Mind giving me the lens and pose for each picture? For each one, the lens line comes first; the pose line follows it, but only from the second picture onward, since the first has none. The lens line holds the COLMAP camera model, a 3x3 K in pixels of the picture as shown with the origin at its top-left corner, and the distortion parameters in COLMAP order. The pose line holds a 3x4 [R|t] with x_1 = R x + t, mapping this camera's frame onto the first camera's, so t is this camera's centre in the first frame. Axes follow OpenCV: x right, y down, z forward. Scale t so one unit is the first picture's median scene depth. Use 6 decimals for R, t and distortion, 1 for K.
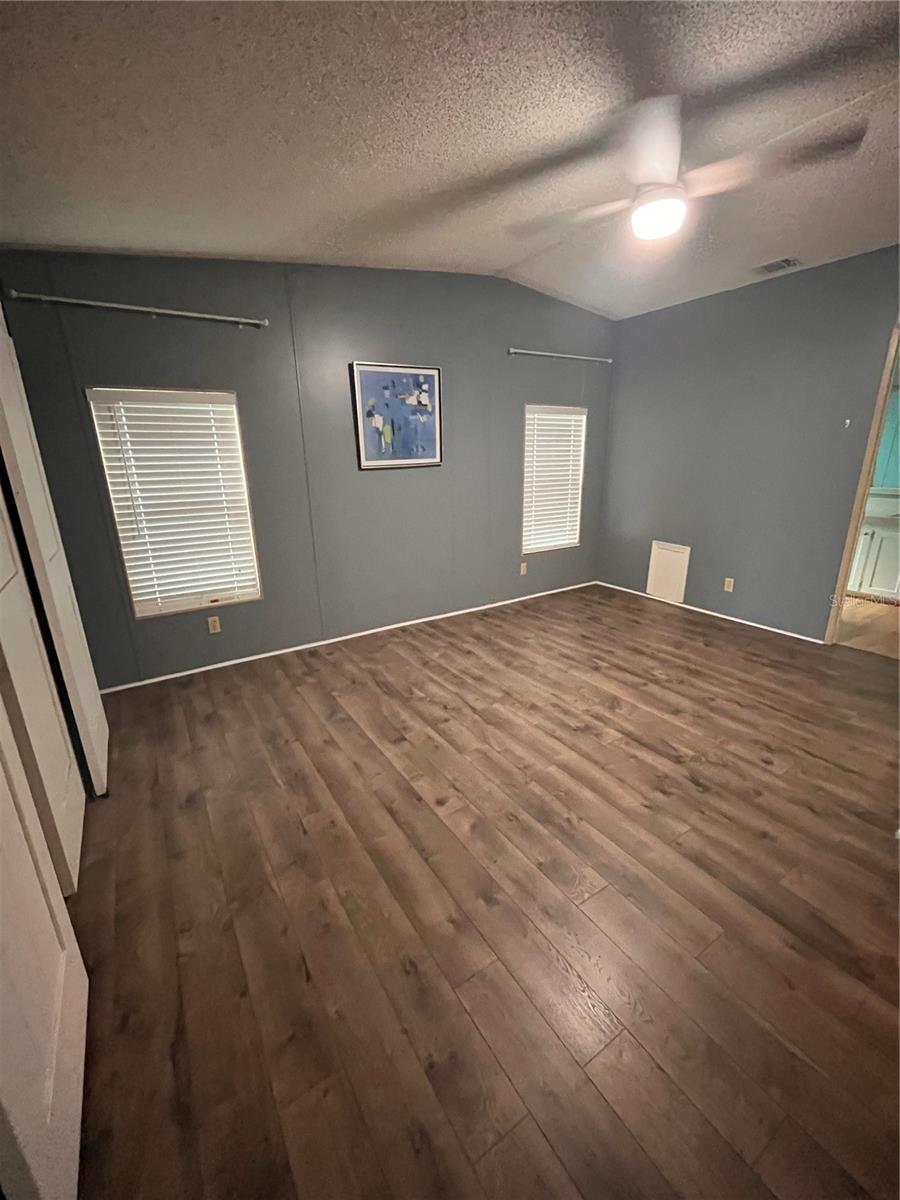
lens RADIAL K [[486.6, 0, 448.5], [0, 486.6, 601.2], [0, 0, 1]] dist [-0.005136, -0.000395]
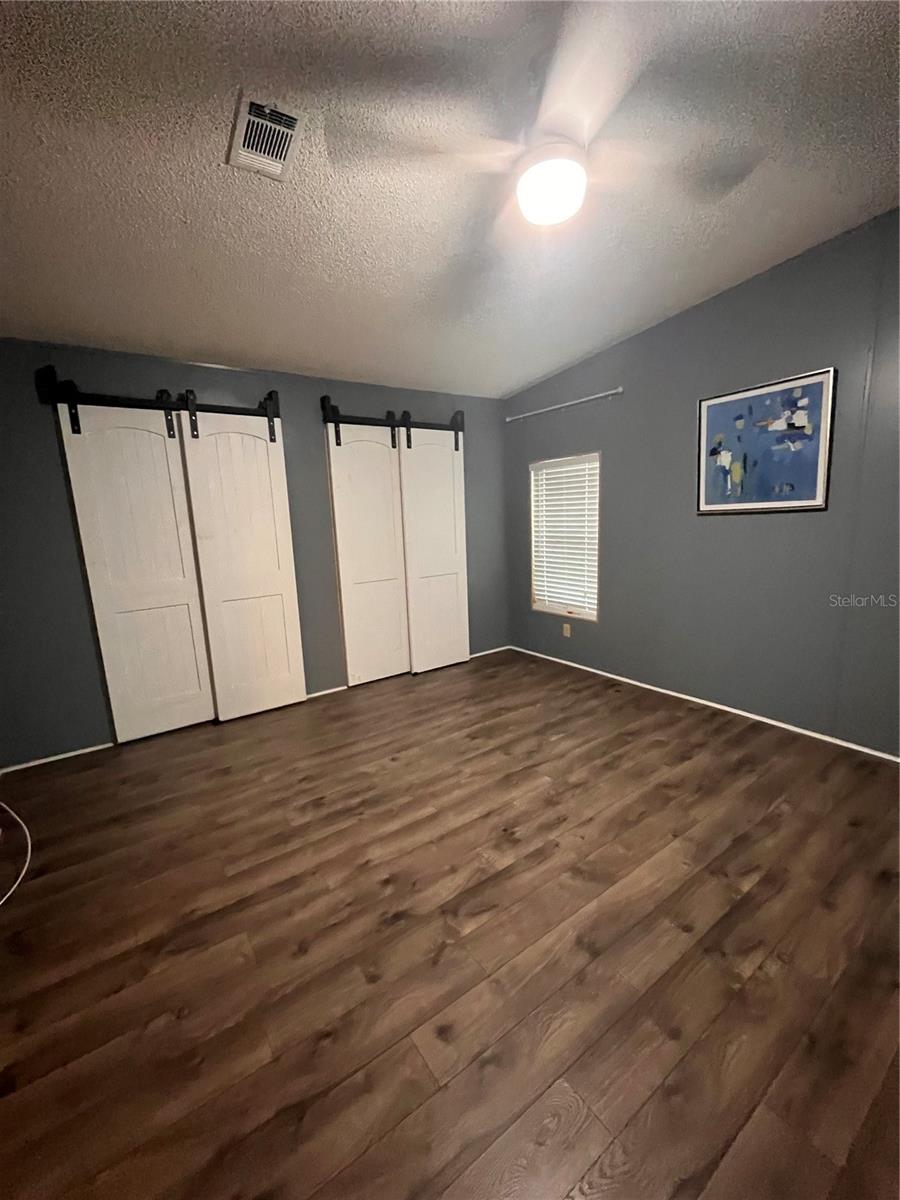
lens RADIAL K [[486.6, 0, 450.0], [0, 486.6, 597.9], [0, 0, 1]] dist [-0.005136, -0.000395]
pose [[0.049369, 0.188577, -0.980817, 0.842333], [-0.250163, 0.953047, 0.170646, -0.197101], [0.966944, 0.236940, 0.094226, 0.619376]]
